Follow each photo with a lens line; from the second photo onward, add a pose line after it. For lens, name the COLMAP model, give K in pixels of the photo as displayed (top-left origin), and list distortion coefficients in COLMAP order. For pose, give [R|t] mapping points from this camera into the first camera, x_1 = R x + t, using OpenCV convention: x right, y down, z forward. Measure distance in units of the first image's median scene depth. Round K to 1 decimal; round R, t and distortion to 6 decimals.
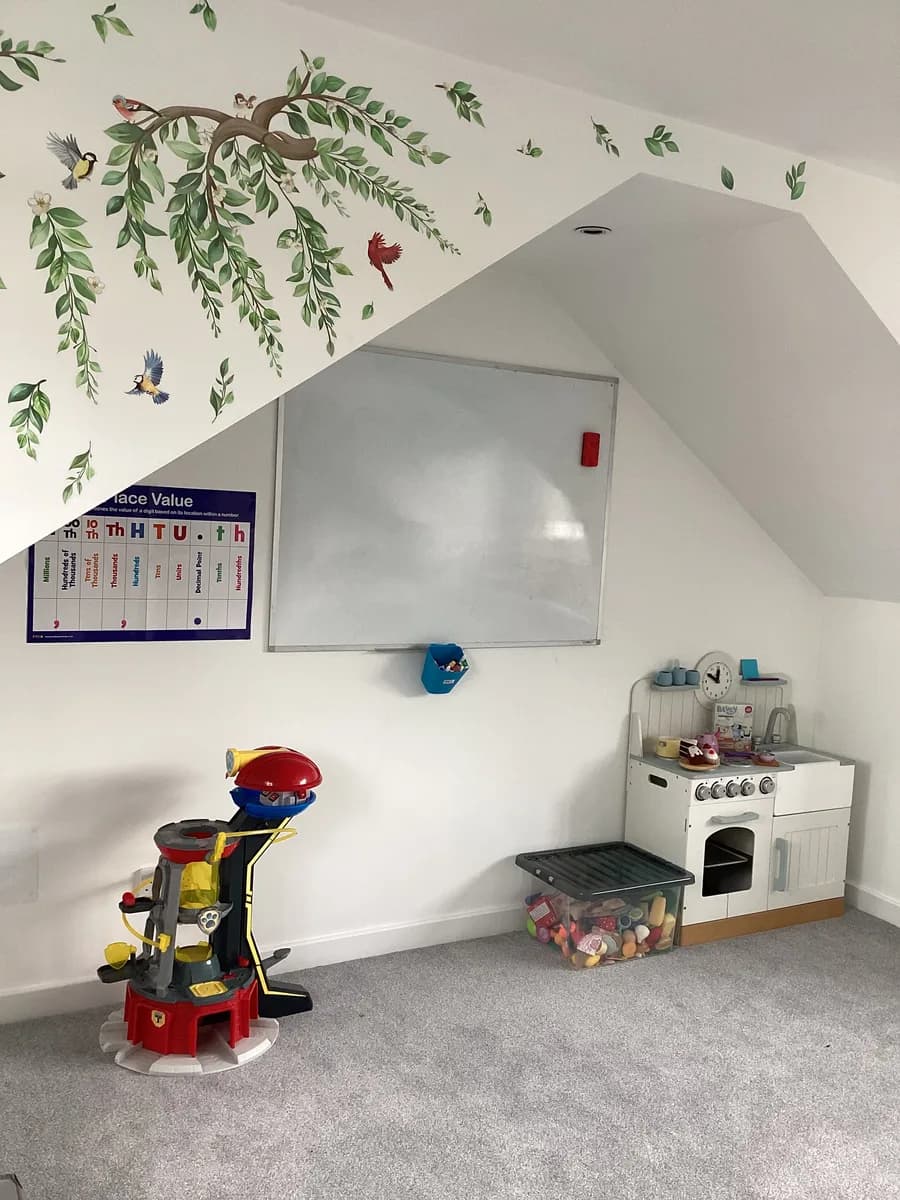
lens RADIAL K [[1037.0, 0, 449.9], [0, 1037.0, 571.7], [0, 0, 1]] dist [0.064200, -0.125794]
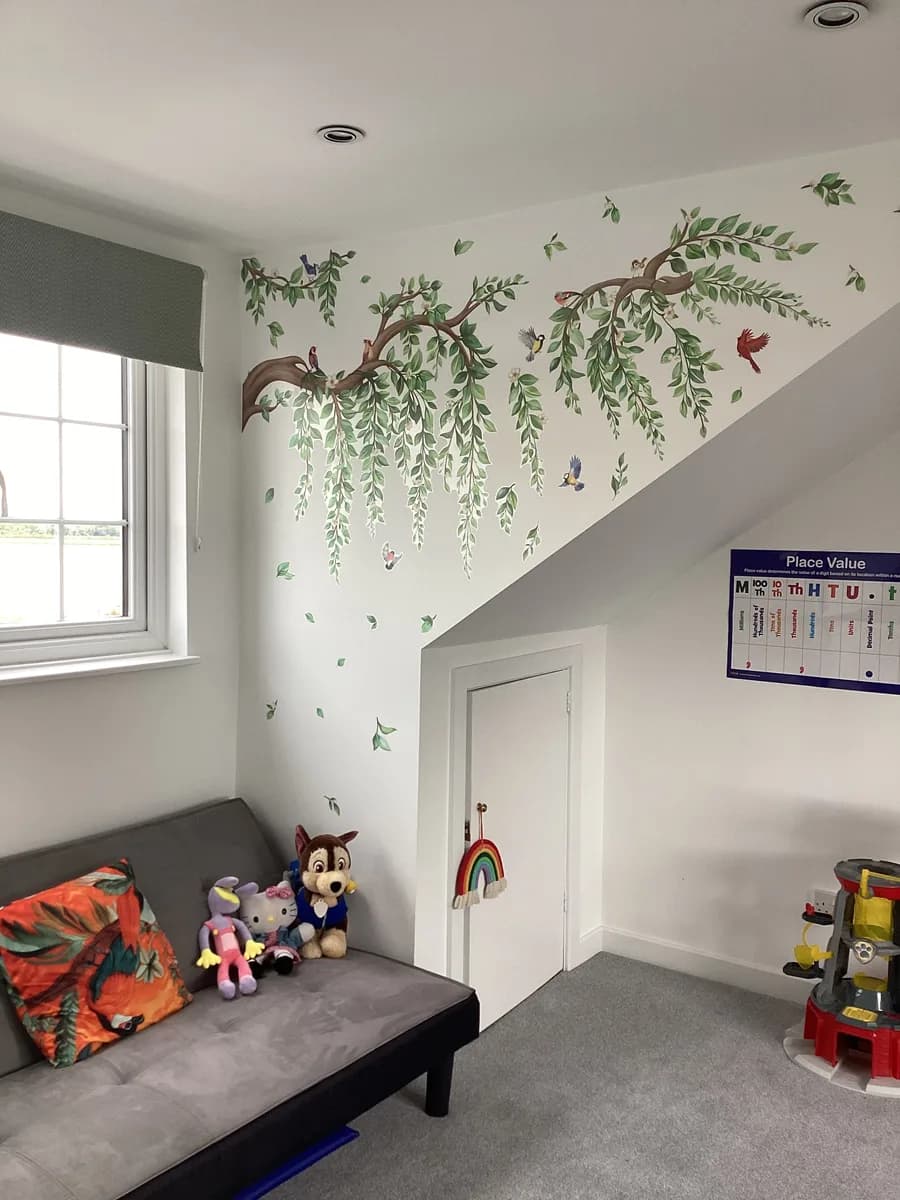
lens RADIAL K [[1035.4, 0, 450.0], [0, 1035.4, 600.0], [0, 0, 1]] dist [0.088086, -0.229133]
pose [[0.452620, 0.005424, -0.891687, 0.882123], [-0.054793, 0.998261, -0.021741, 0.030522], [0.890018, 0.058699, 0.452130, 0.183370]]
